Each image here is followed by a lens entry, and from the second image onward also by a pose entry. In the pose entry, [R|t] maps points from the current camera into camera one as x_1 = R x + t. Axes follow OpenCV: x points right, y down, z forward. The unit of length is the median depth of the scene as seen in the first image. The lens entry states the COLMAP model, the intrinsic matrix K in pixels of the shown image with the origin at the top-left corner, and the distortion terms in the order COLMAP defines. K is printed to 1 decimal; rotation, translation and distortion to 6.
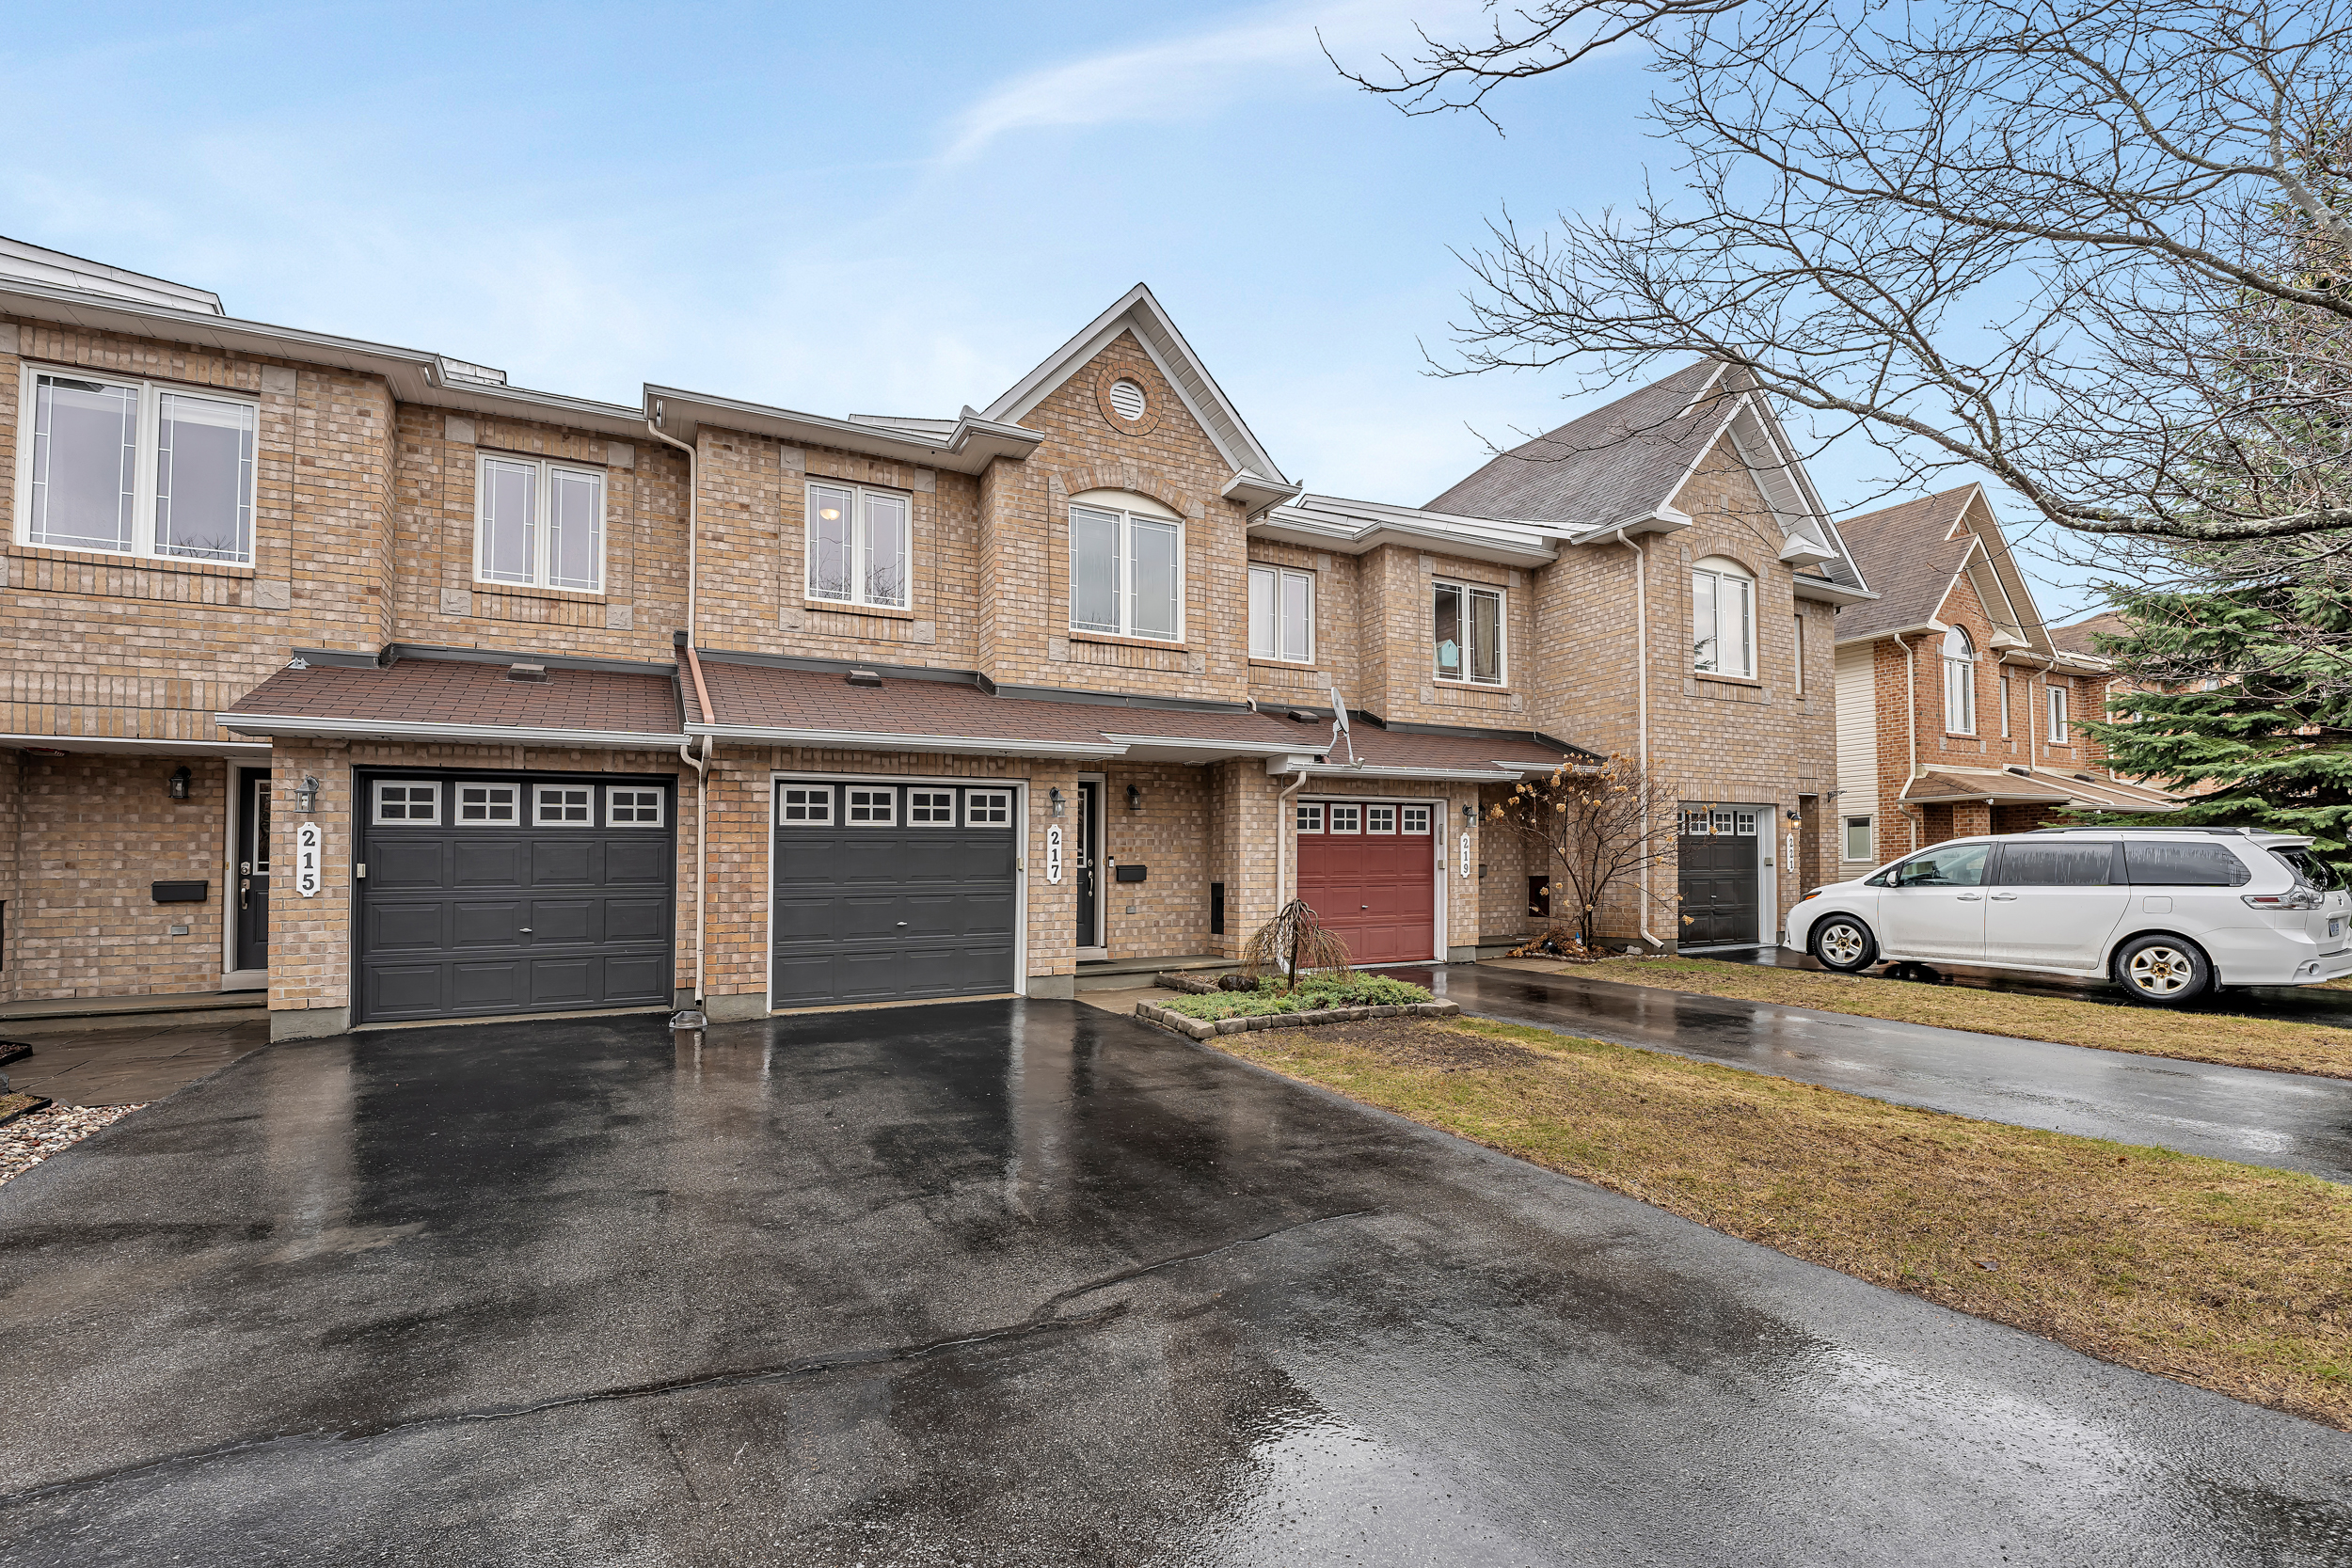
lens RADIAL K [[972.7, 0, 1176.0], [0, 972.7, 784.0], [0, 0, 1]] dist [-0.007116, -0.003923]
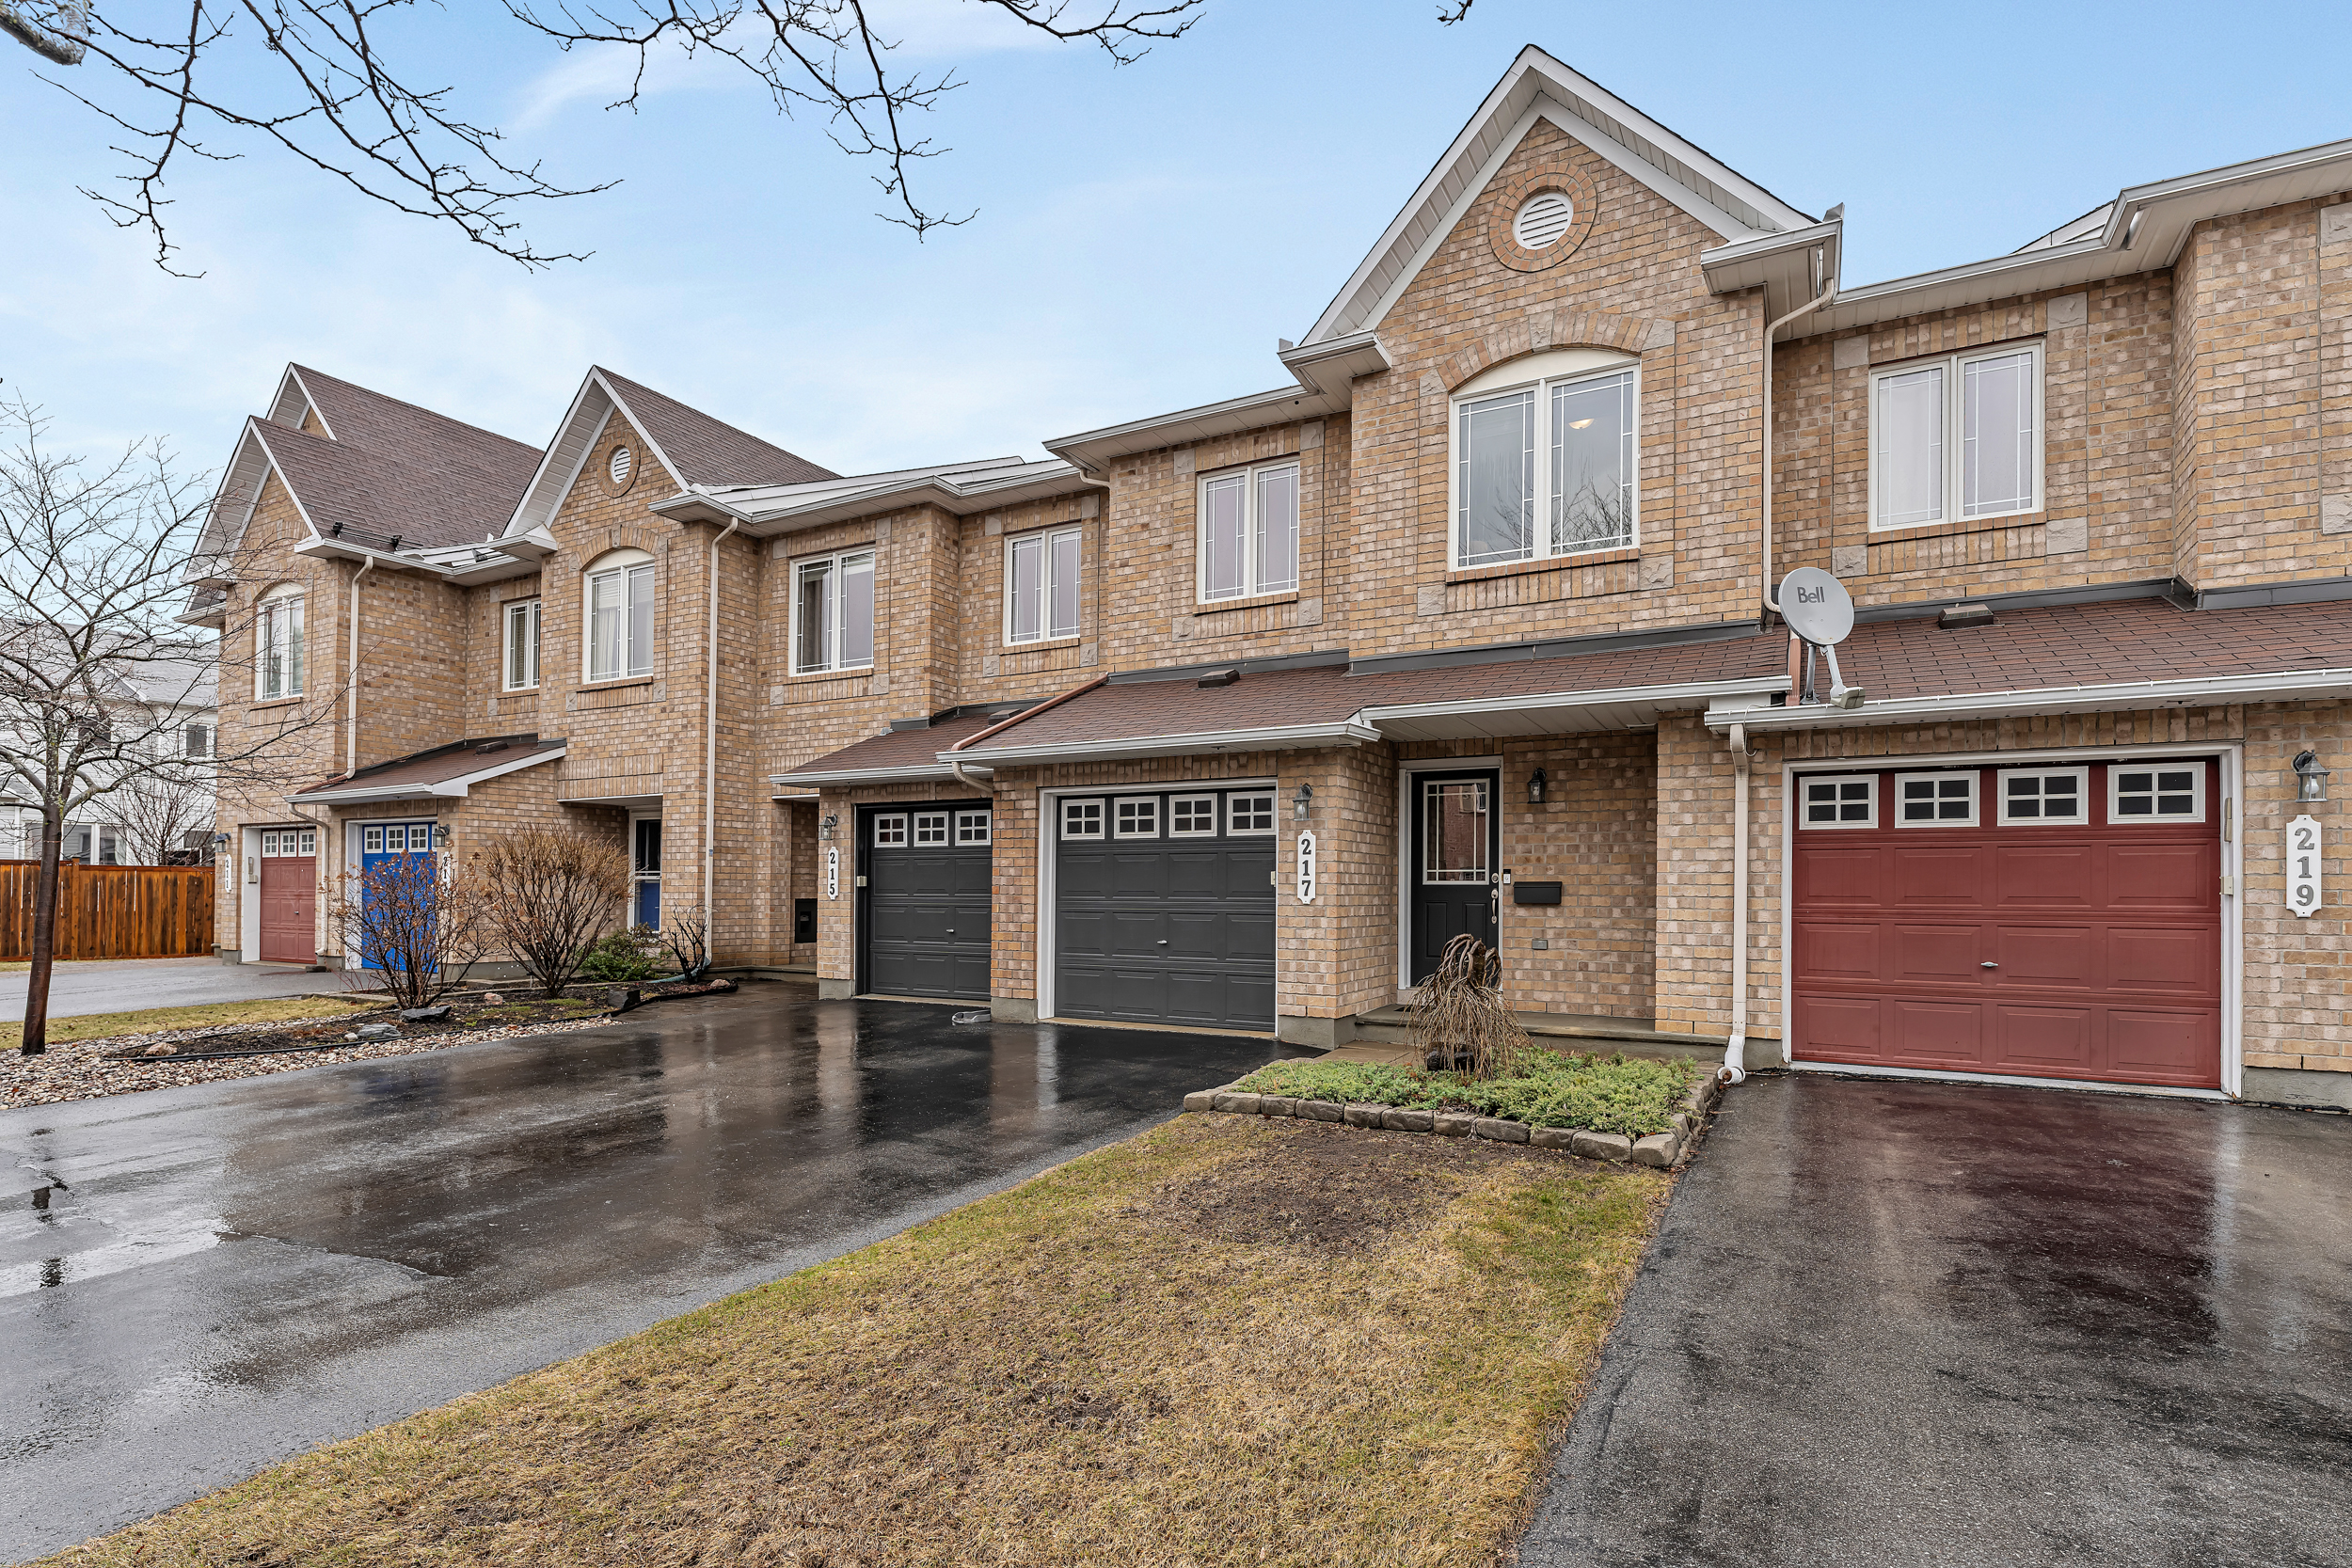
lens RADIAL K [[1096.1, 0, 1172.6], [0, 1096.1, 816.7], [0, 0, 1]] dist [0.027675, -0.028760]
pose [[0.568840, -0.040054, -0.821472, 0.491253], [0.063493, 0.997971, -0.004693, 0.024356], [0.819994, -0.049488, 0.570229, 0.344530]]
